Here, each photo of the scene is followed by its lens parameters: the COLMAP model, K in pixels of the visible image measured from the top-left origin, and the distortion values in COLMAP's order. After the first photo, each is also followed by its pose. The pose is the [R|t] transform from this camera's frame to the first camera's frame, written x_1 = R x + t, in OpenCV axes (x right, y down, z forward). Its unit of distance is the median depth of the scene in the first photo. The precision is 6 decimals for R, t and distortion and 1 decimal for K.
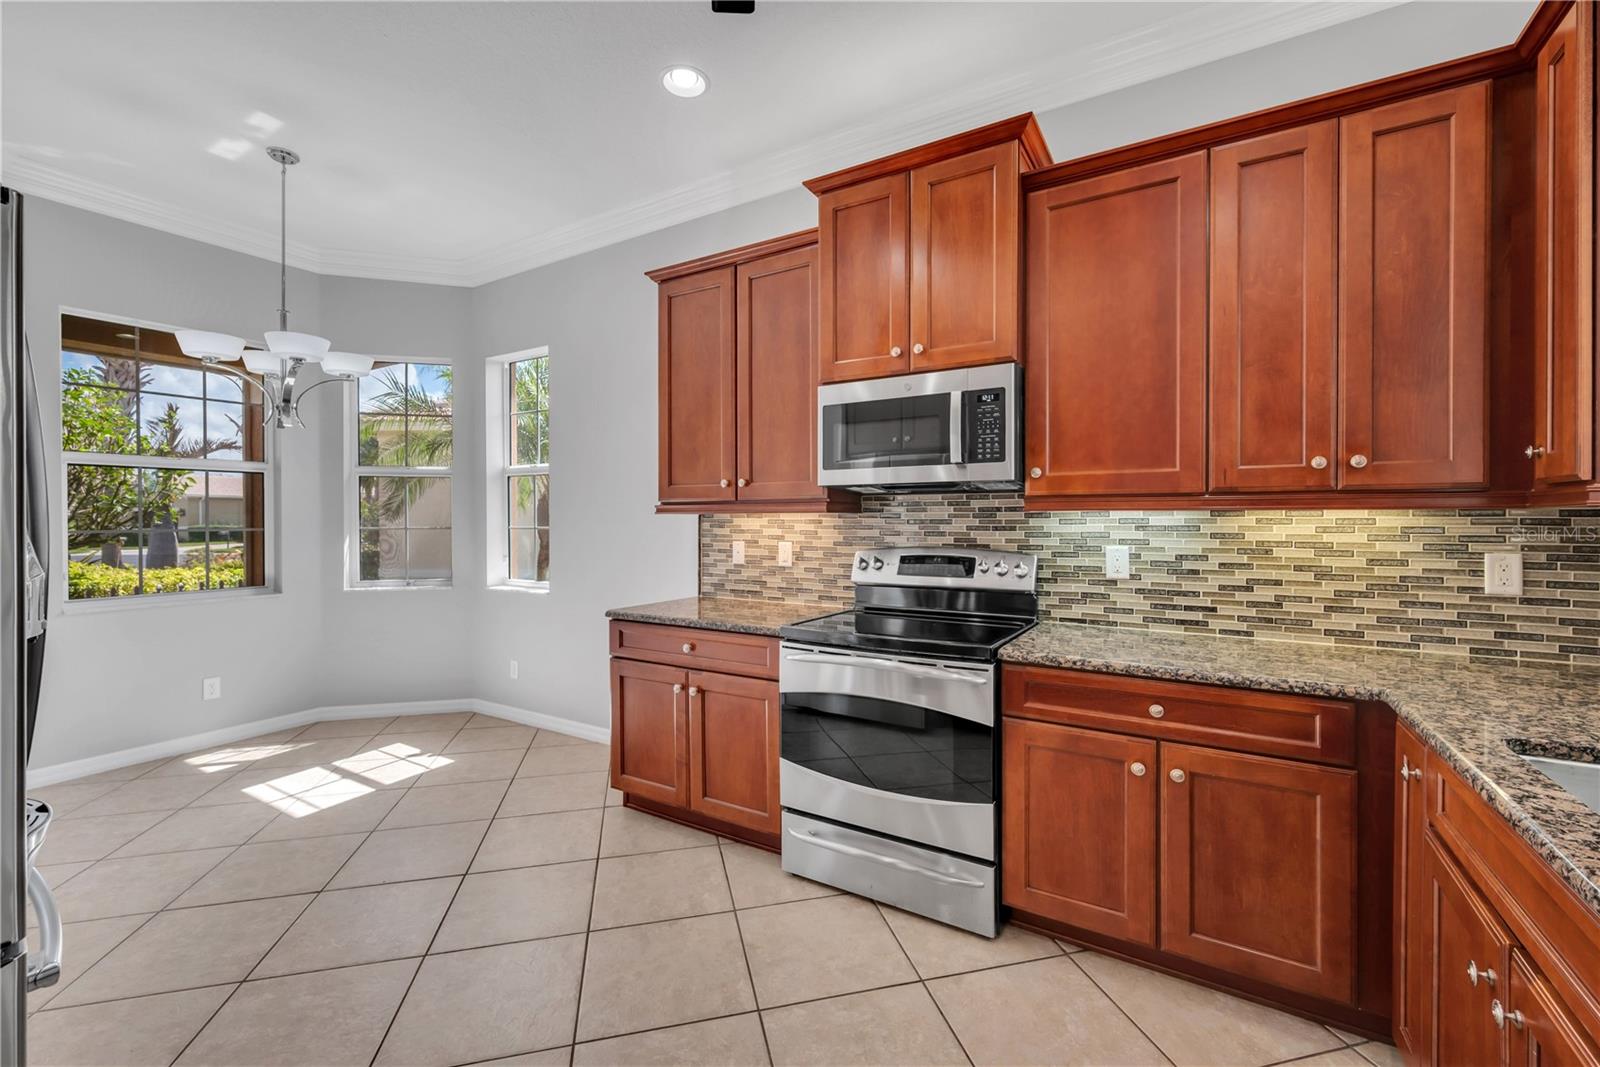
lens RADIAL K [[658.0, 0, 830.4], [0, 658.0, 523.9], [0, 0, 1]] dist [0.001371, -0.000024]
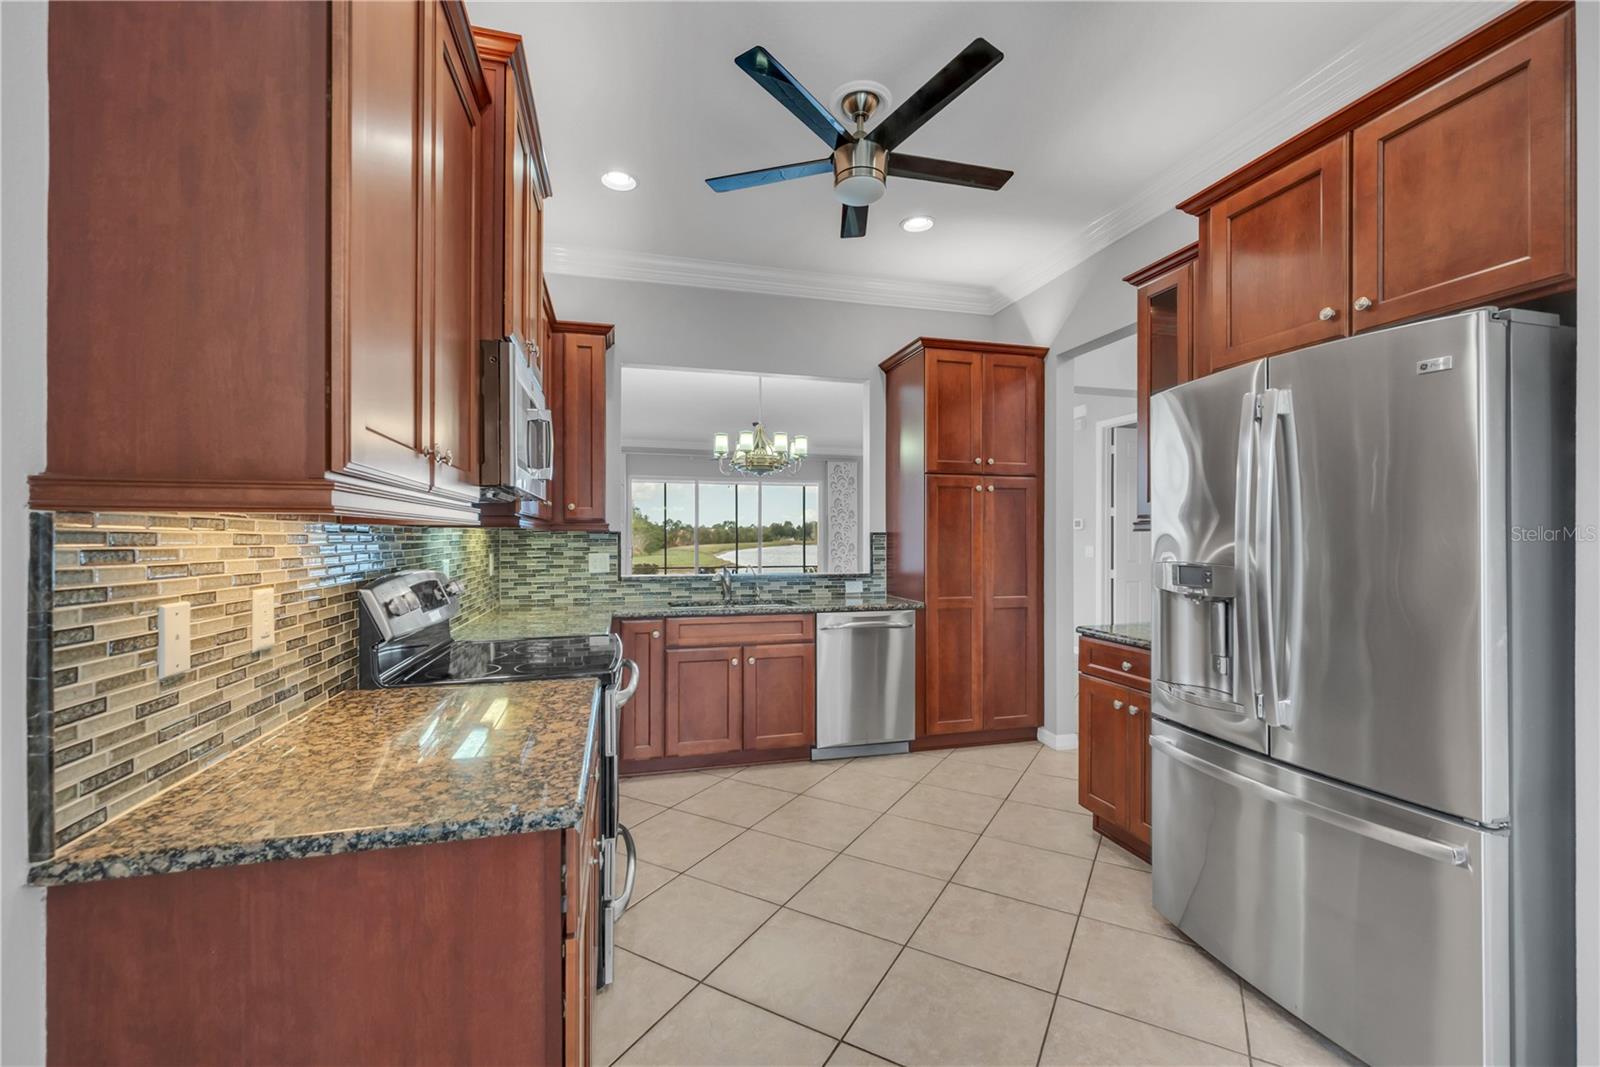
lens RADIAL K [[698.0, 0, 805.2], [0, 698.0, 533.7], [0, 0, 1]] dist [-0.000689, 0.000690]
pose [[-0.712769, 0.005999, 0.701373, -0.803209], [0.009389, 0.999955, 0.000988, -0.005053], [-0.701336, 0.007290, -0.712794, 1.401578]]
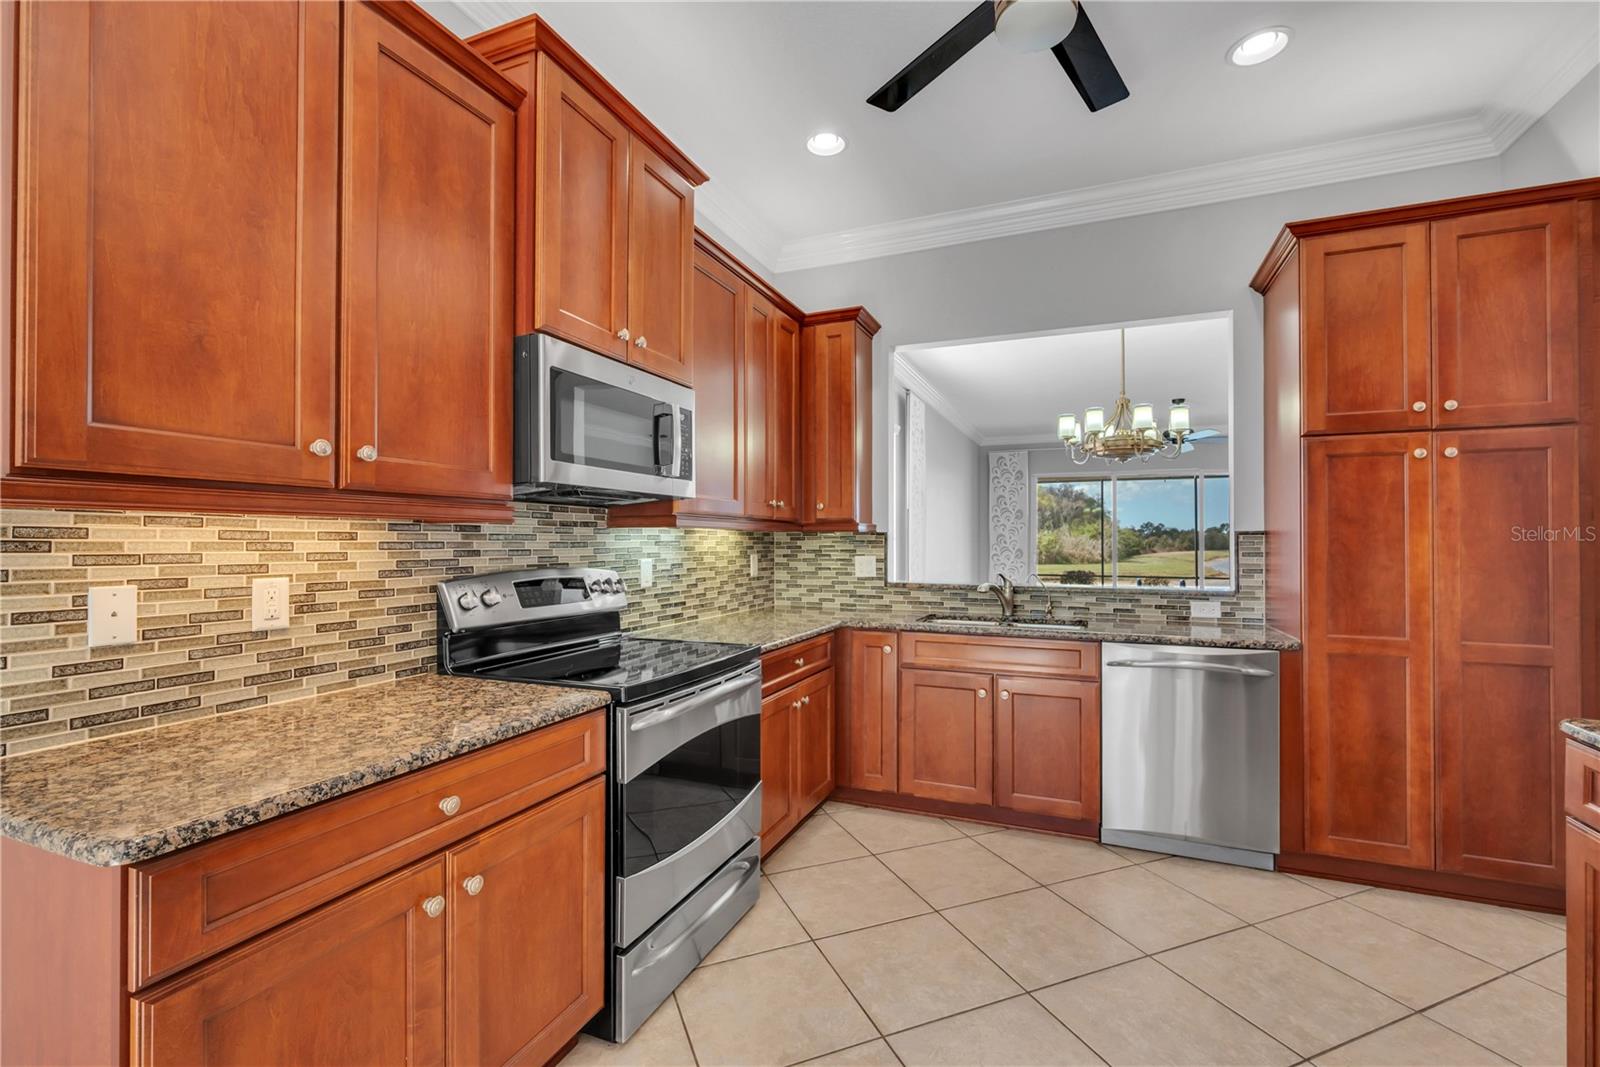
lens RADIAL K [[698.0, 0, 776.2], [0, 698.0, 535.0], [0, 0, 1]] dist [-0.000689, 0.000690]
pose [[-0.107181, 0.012307, 0.994163, -0.801511], [0.010476, 0.999882, -0.011249, 0.007724], [-0.994184, 0.009209, -0.107297, 0.899179]]
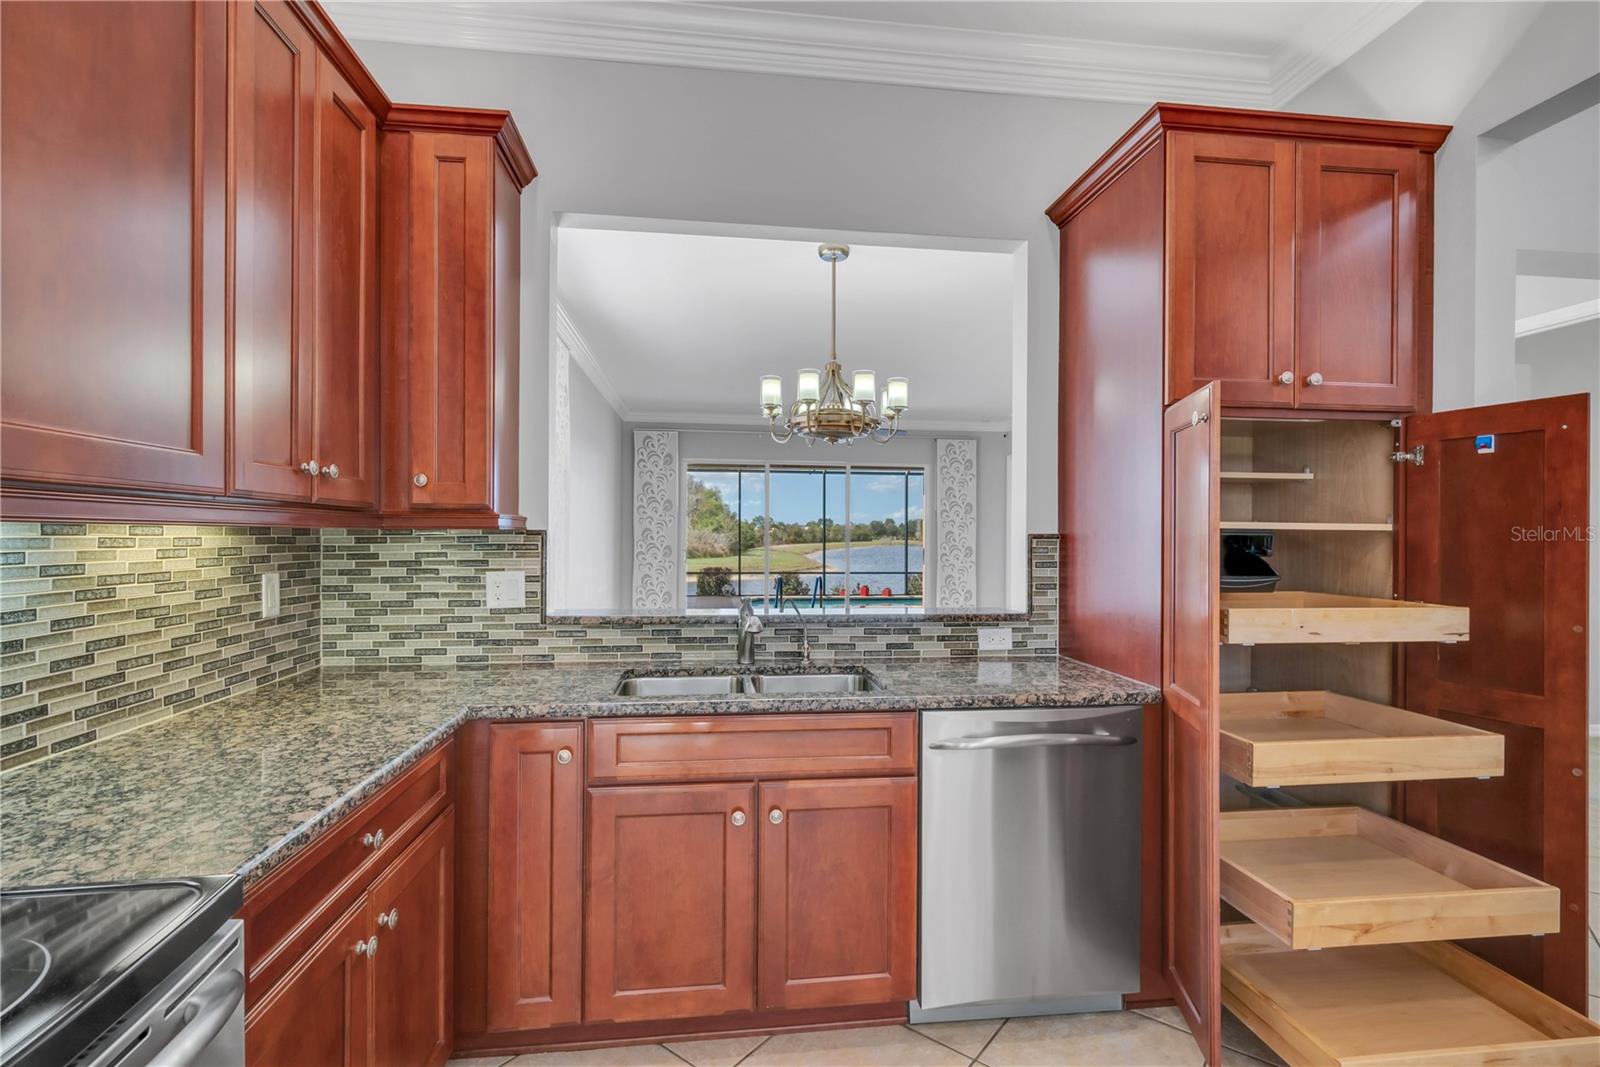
lens RADIAL K [[765.5, 0, 786.4], [0, 765.5, 533.8], [0, 0, 1]] dist [-0.000689, 0.000122]
pose [[-0.592874, 0.000690, 0.805295, -0.249382], [0.004671, 0.999986, 0.002582, -0.009990], [-0.805282, 0.005292, -0.592869, 0.821454]]
